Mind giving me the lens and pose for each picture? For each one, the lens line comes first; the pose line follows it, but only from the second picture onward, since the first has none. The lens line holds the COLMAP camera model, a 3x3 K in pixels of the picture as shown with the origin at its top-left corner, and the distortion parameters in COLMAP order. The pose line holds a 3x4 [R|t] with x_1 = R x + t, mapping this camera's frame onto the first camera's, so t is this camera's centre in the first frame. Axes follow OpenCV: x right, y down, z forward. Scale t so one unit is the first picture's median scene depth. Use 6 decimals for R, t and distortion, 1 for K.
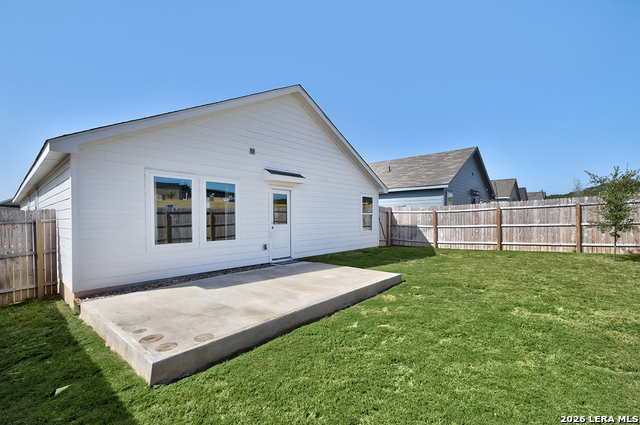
lens RADIAL K [[283.0, 0, 315.7], [0, 283.0, 219.8], [0, 0, 1]] dist [0.001567, -0.000331]
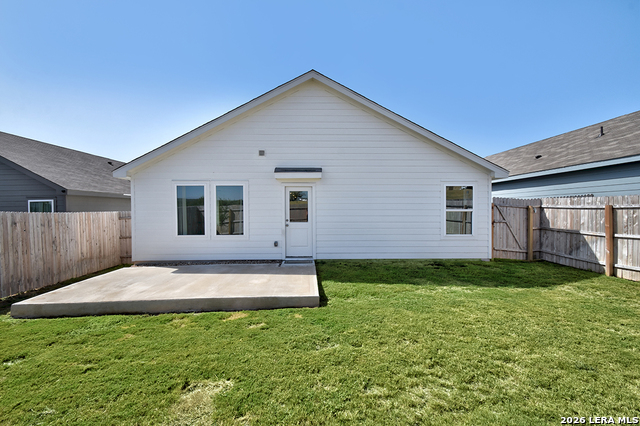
lens RADIAL K [[283.0, 0, 315.7], [0, 283.0, 220.3], [0, 0, 1]] dist [0.001567, -0.000331]
pose [[0.696095, 0.029413, -0.717347, 0.600824], [-0.007883, 0.999413, 0.033328, -0.023540], [0.717906, -0.017544, 0.695919, 0.353369]]
